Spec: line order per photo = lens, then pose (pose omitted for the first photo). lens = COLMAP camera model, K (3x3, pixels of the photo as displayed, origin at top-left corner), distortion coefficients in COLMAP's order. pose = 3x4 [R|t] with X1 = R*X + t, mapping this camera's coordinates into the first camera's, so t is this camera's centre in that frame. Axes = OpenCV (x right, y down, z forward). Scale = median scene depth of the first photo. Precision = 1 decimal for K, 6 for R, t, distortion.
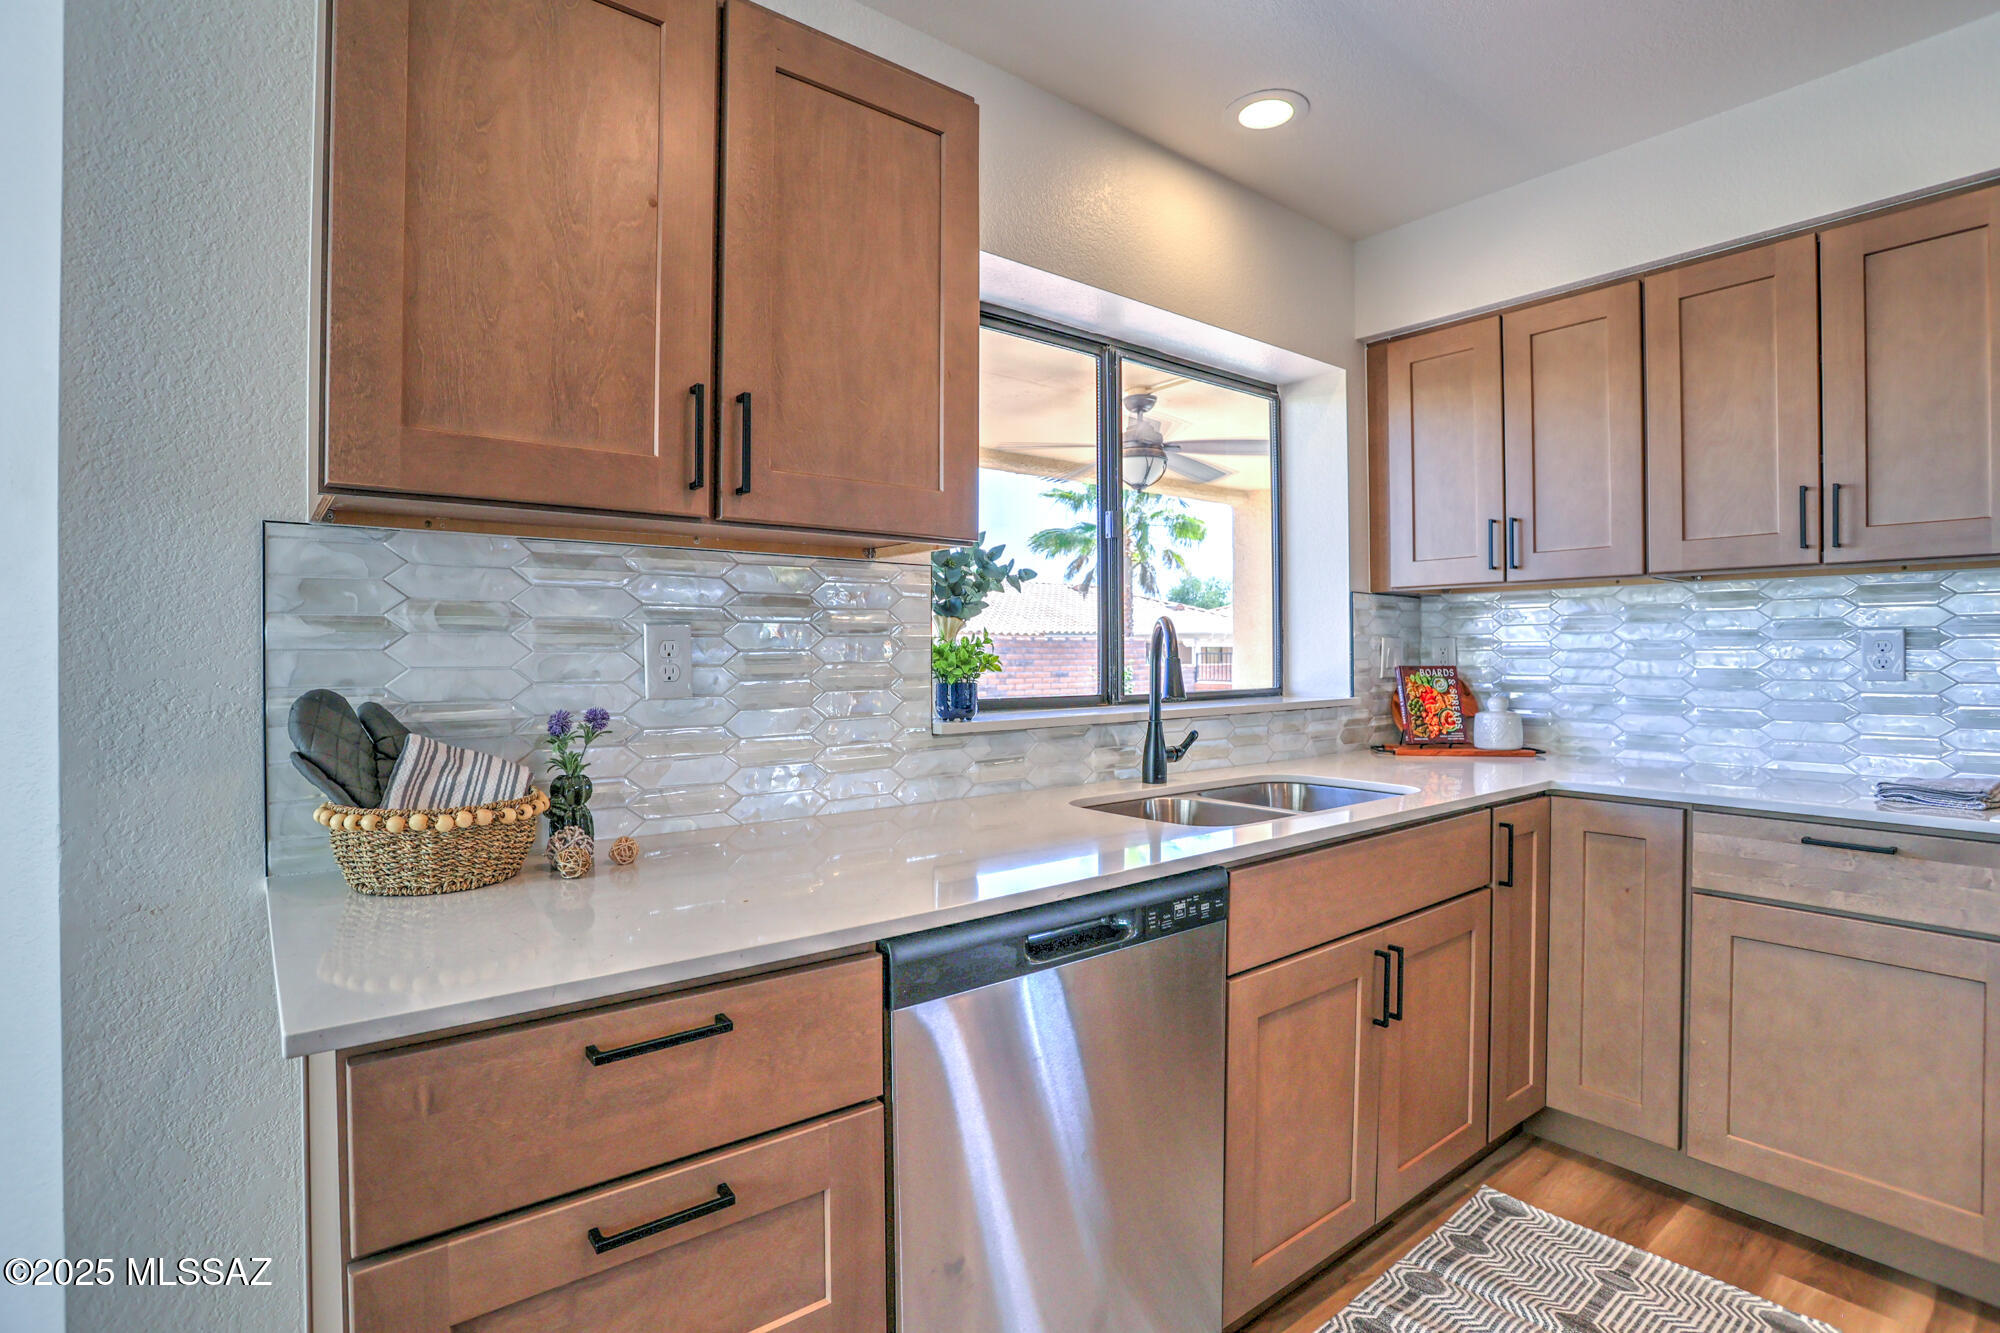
lens RADIAL K [[975.1, 0, 1000.0], [0, 975.1, 666.5], [0, 0, 1]] dist [-0.078075, 0.034687]
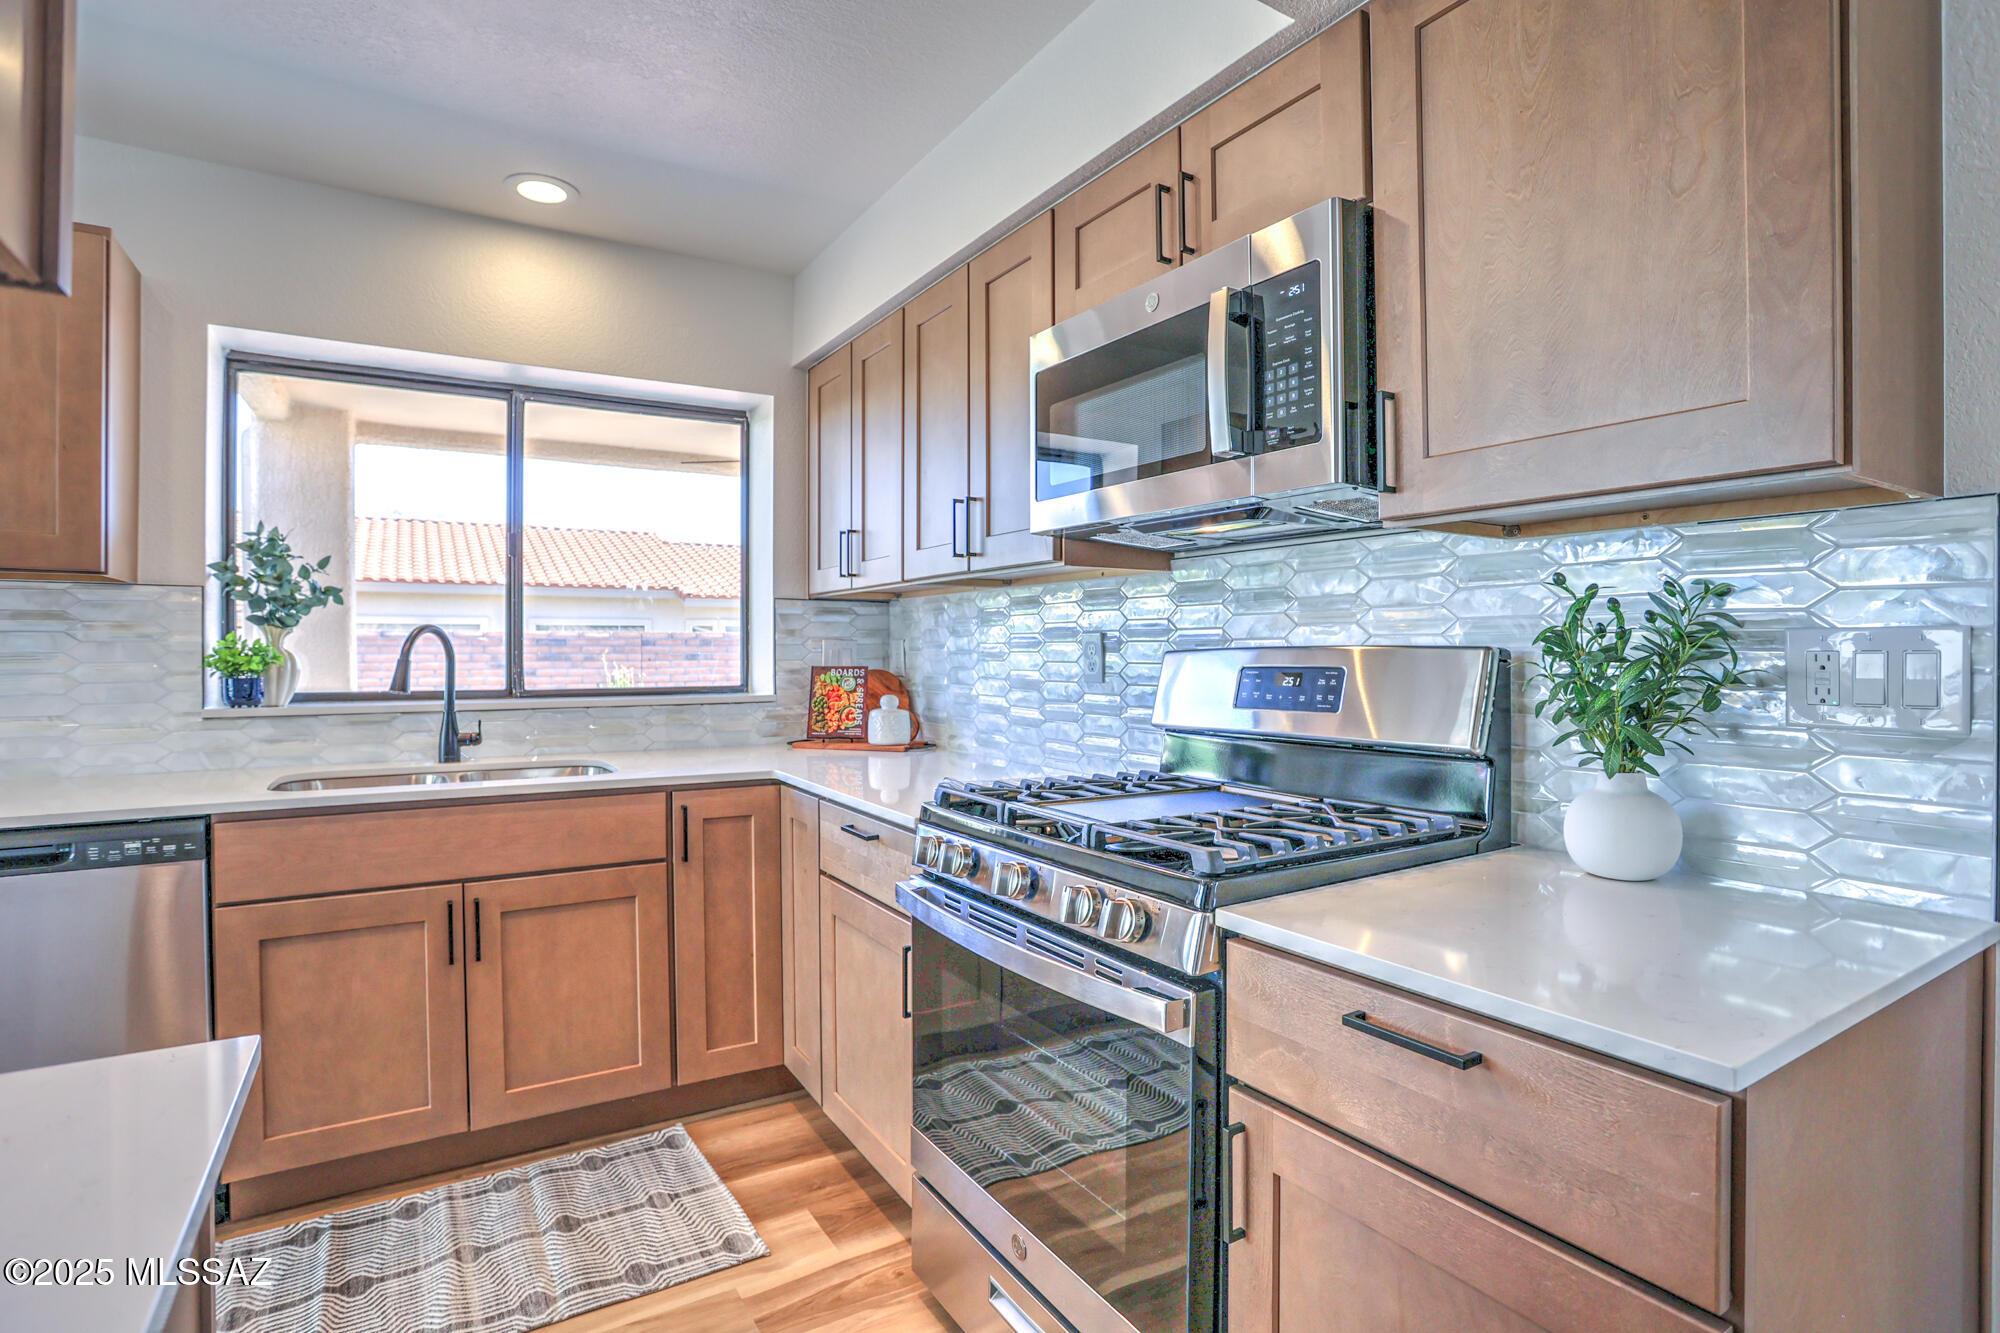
lens RADIAL K [[975.1, 0, 1000.0], [0, 975.1, 666.5], [0, 0, 1]] dist [-0.078075, 0.034687]
pose [[0.993416, 0.006389, -0.114381, 0.977636], [-0.006098, 0.999977, 0.002894, -0.006255], [0.114396, -0.002177, 0.993433, -0.091252]]
